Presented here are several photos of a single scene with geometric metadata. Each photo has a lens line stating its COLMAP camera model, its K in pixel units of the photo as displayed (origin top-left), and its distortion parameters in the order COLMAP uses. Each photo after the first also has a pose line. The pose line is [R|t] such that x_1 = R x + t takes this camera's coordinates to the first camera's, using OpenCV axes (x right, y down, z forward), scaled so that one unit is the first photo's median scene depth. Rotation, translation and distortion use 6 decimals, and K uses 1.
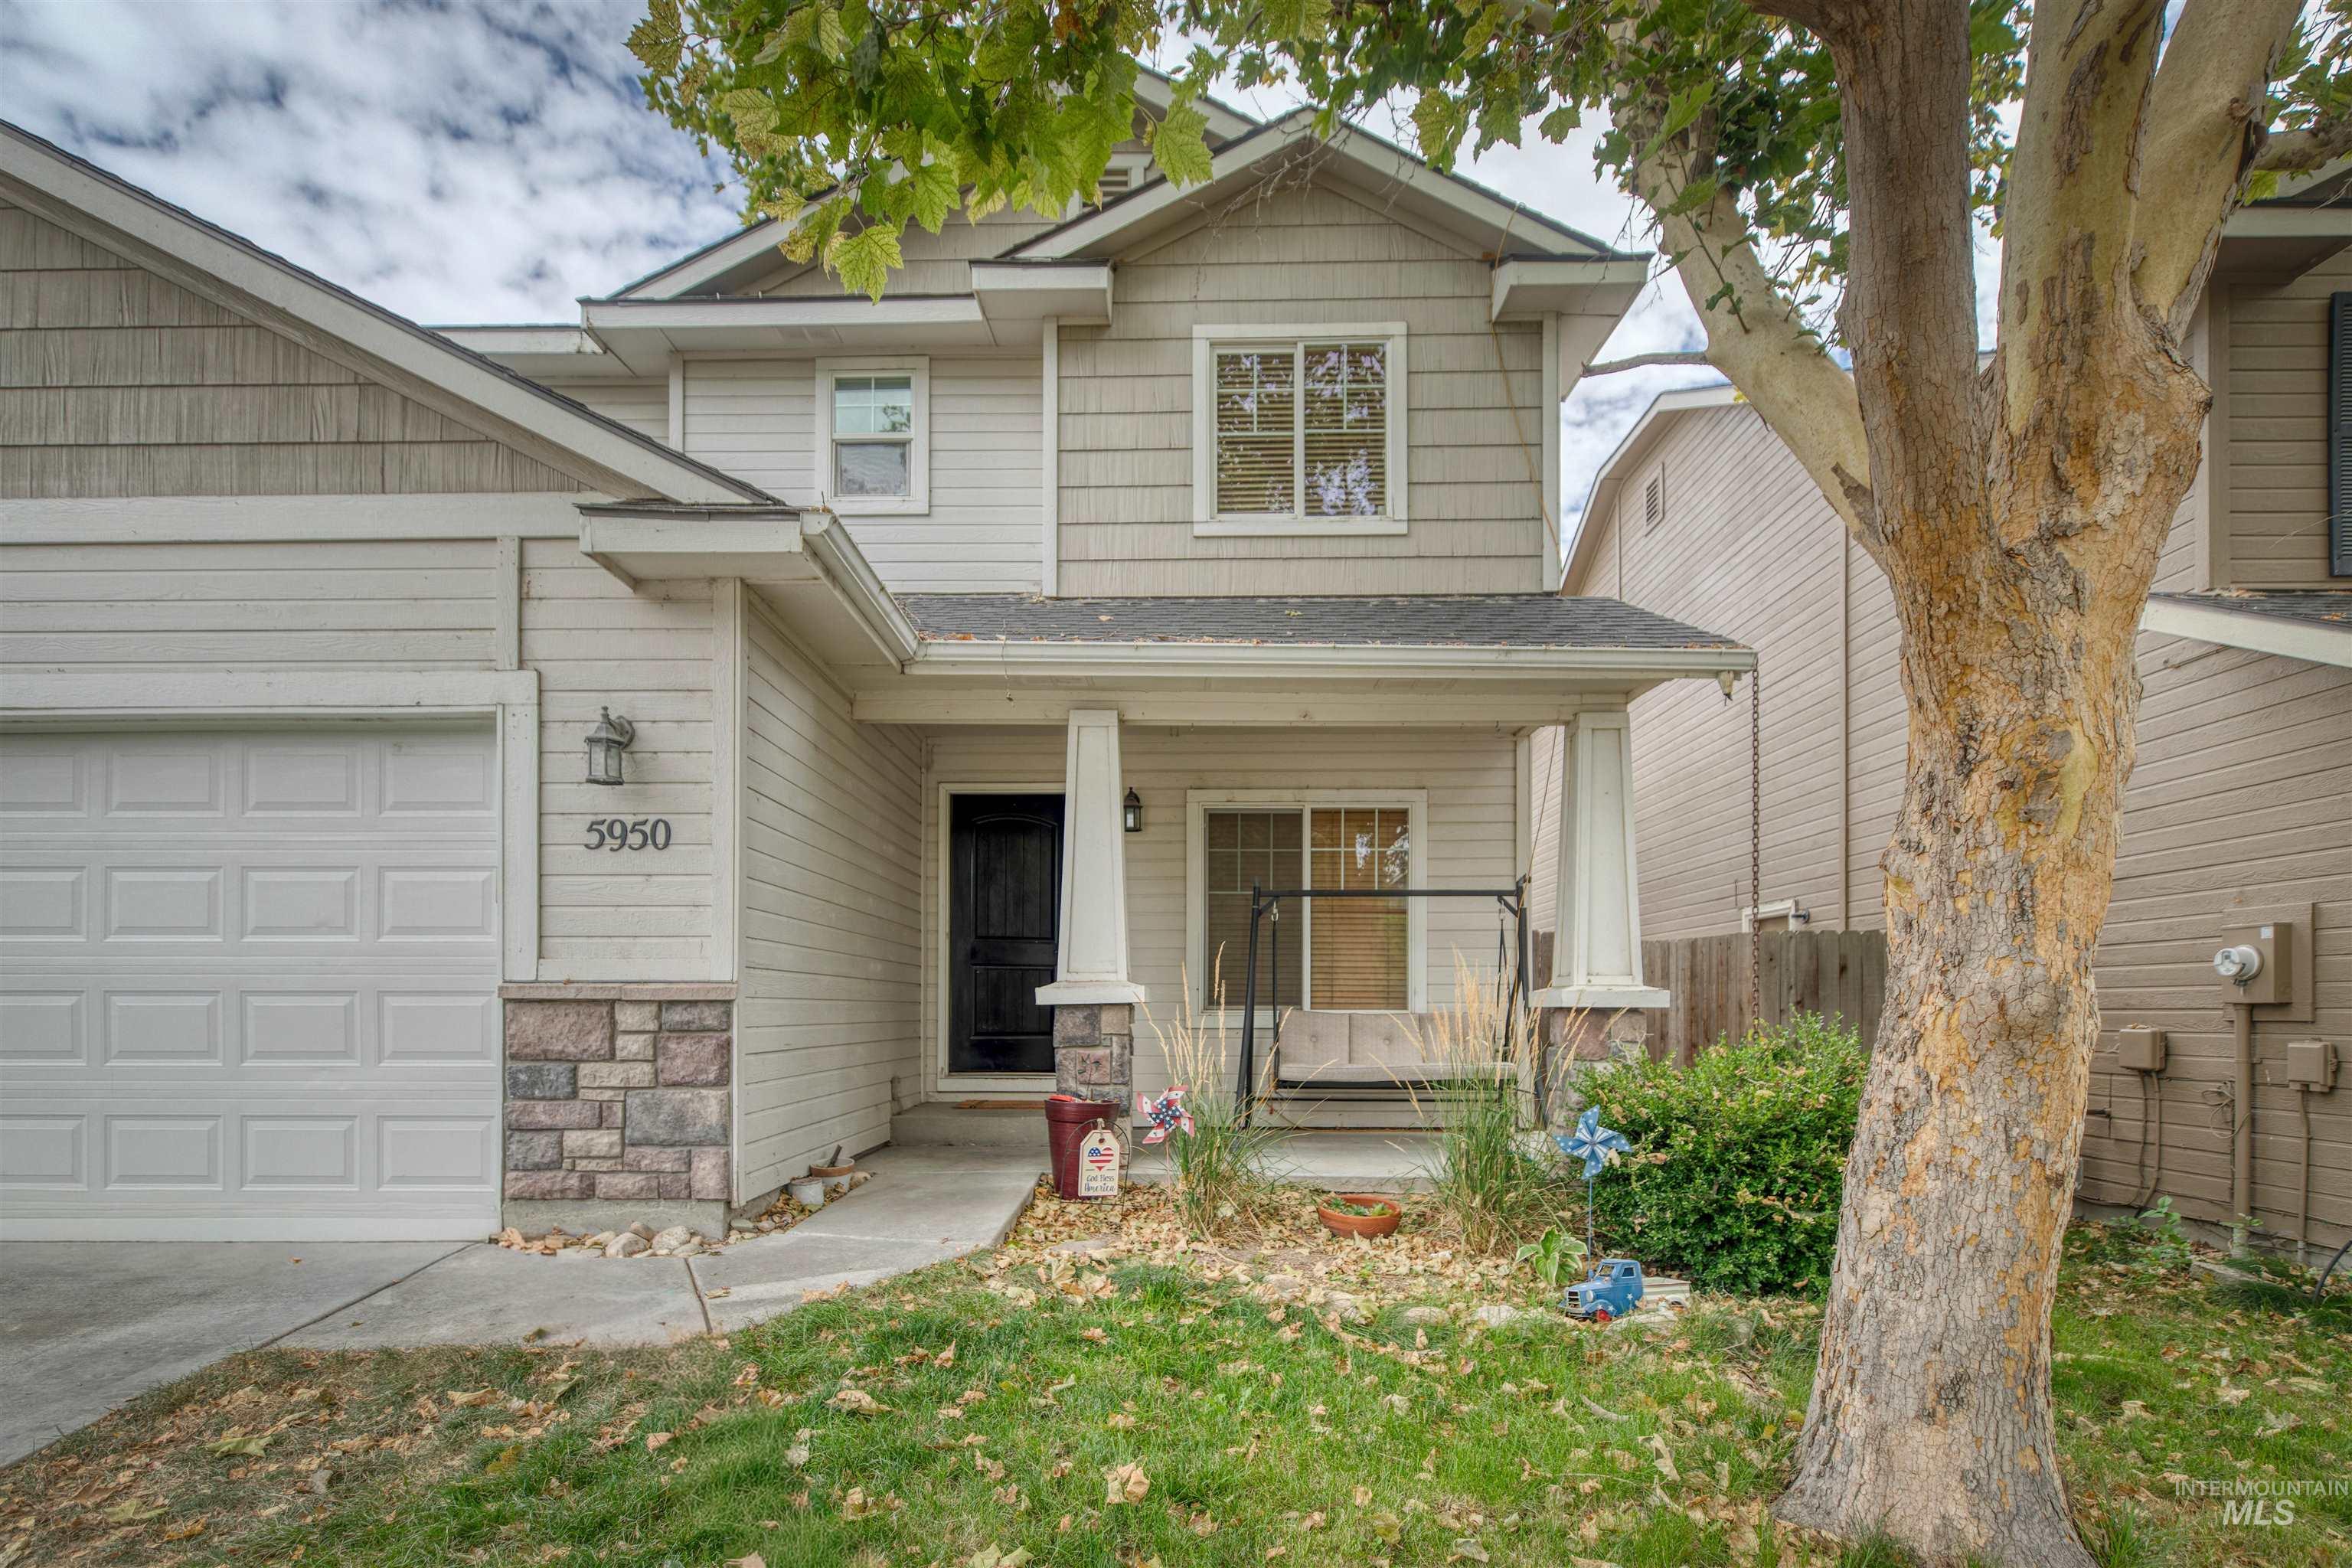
lens RADIAL K [[1120.8, 0, 1194.6], [0, 1120.8, 1001.3], [0, 0, 1]] dist [0.002351, 0.000227]
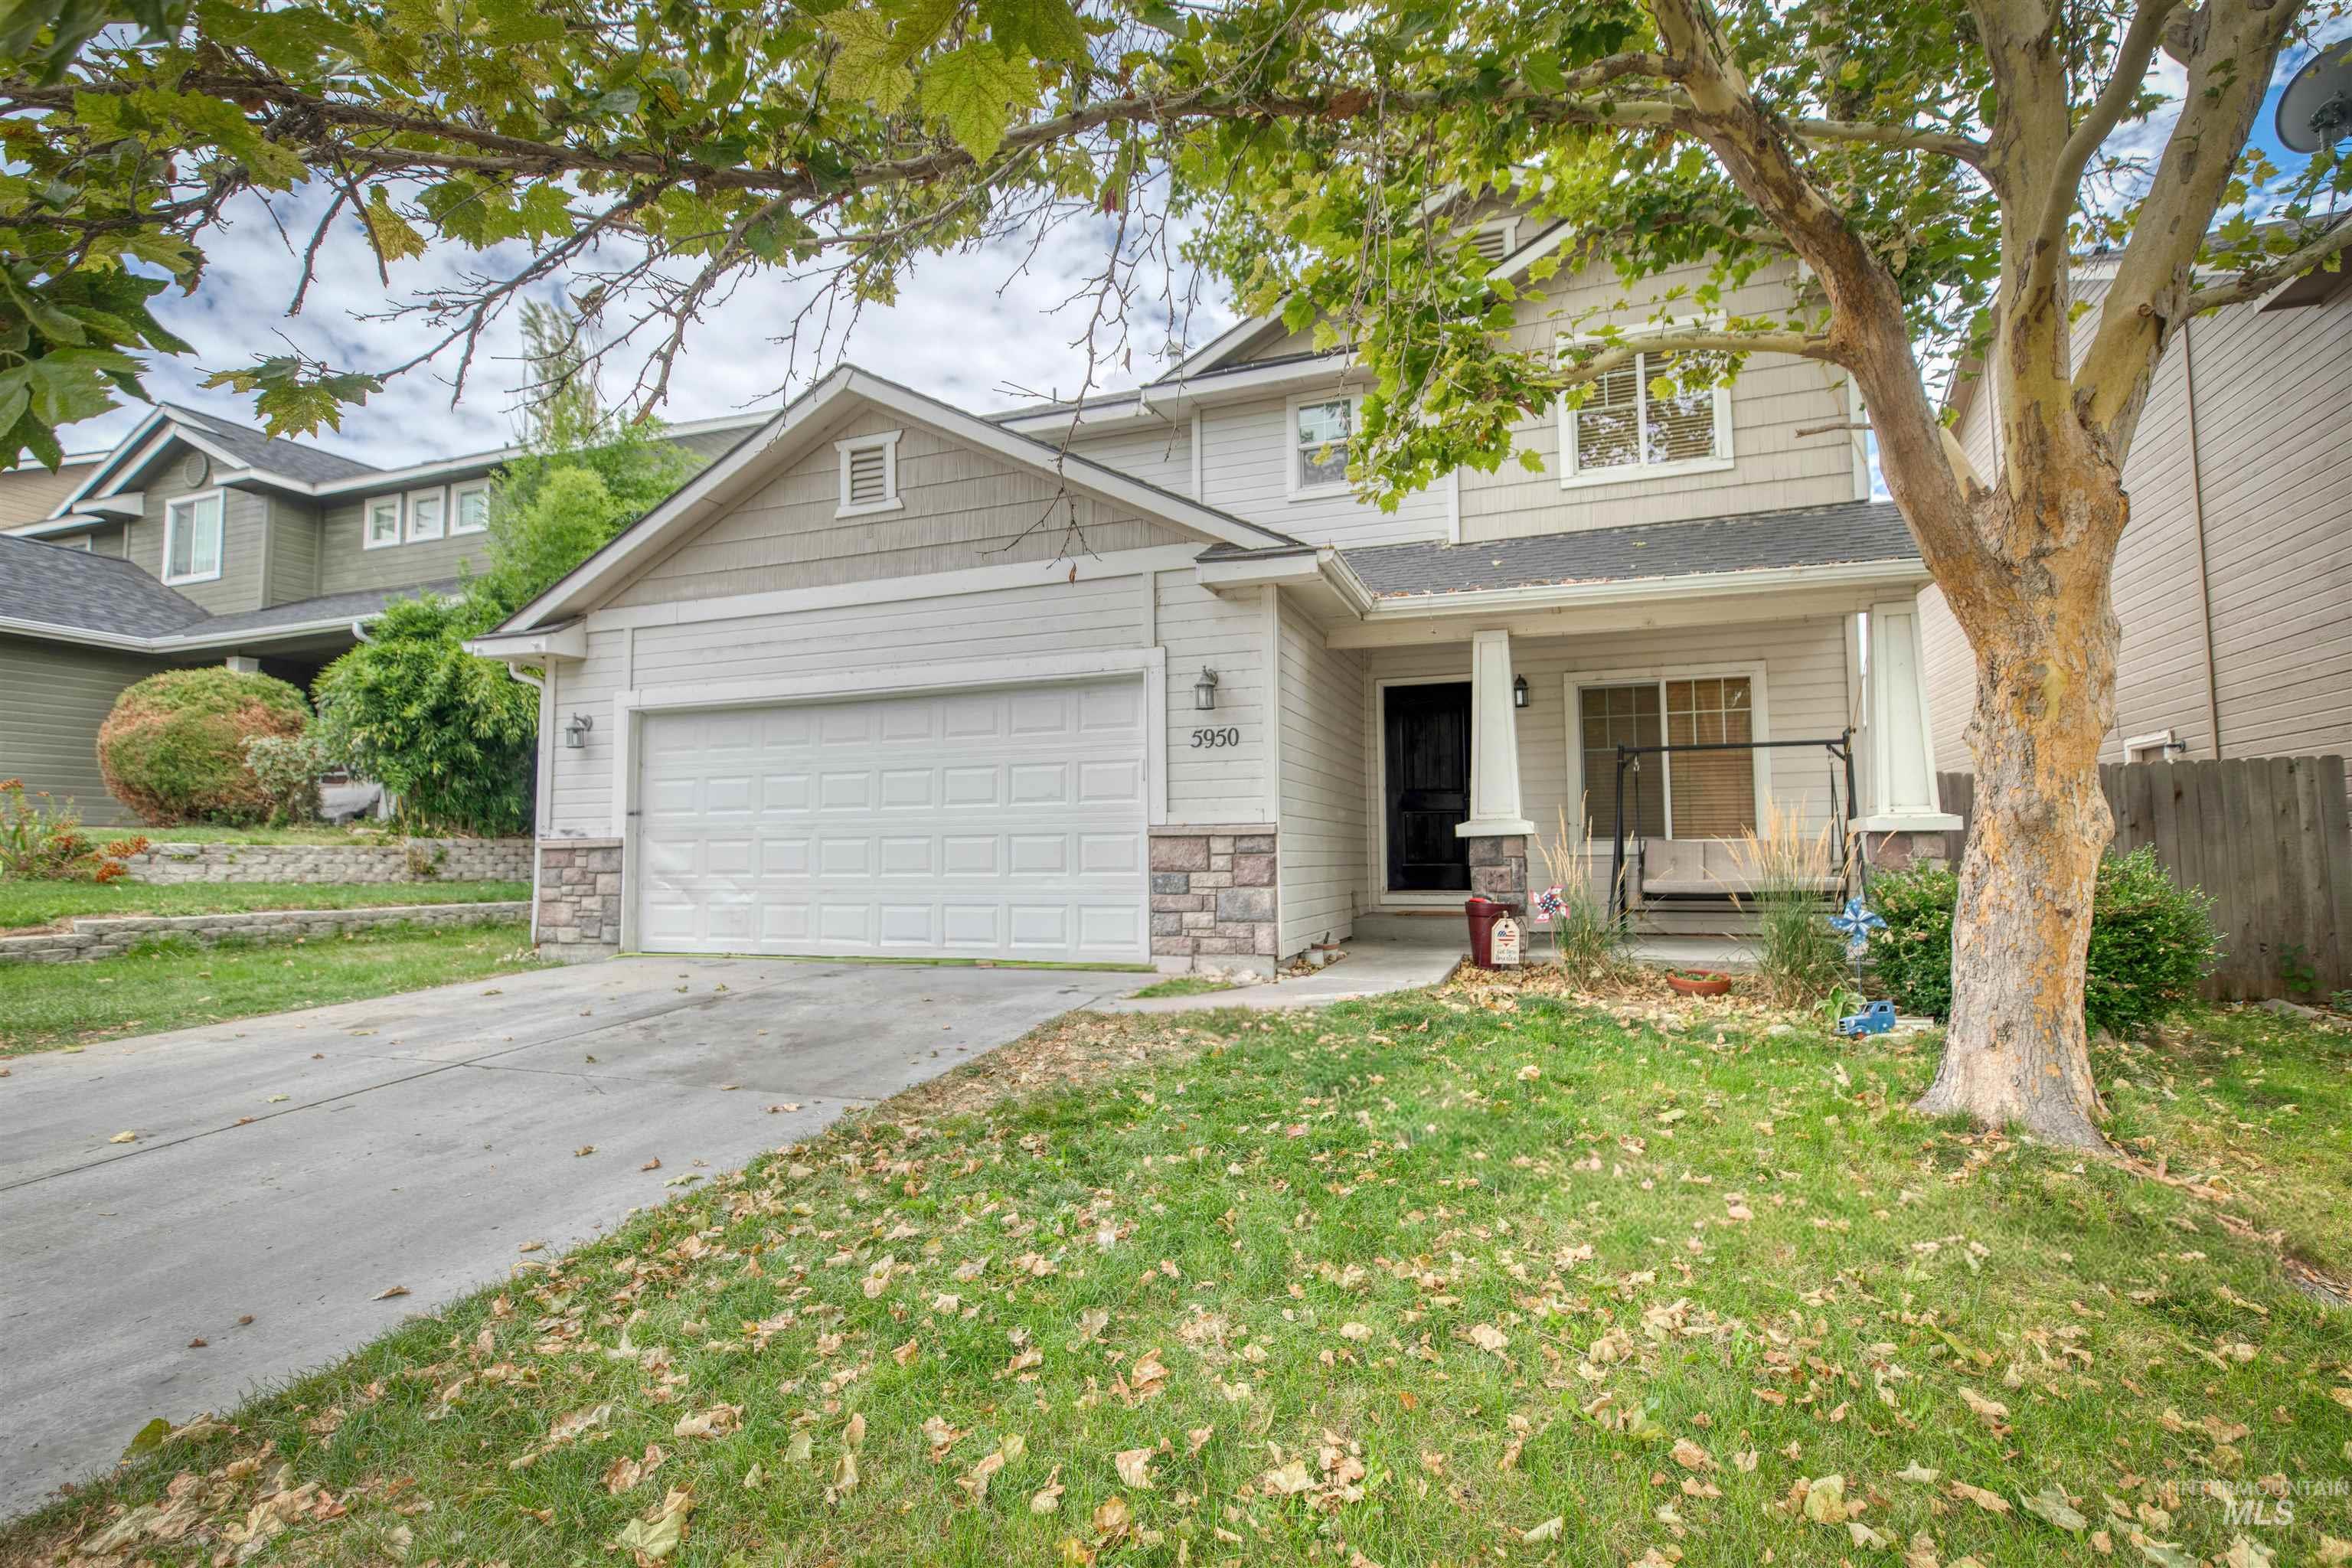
lens RADIAL K [[1101.1, 0, 1232.8], [0, 1101.1, 769.4], [0, 0, 1]] dist [0.005054, -0.000091]
pose [[0.949831, -0.036786, -0.310592, 0.037421], [0.014371, 0.997143, -0.074152, 0.023301], [0.312432, 0.065969, 0.947647, -0.570896]]
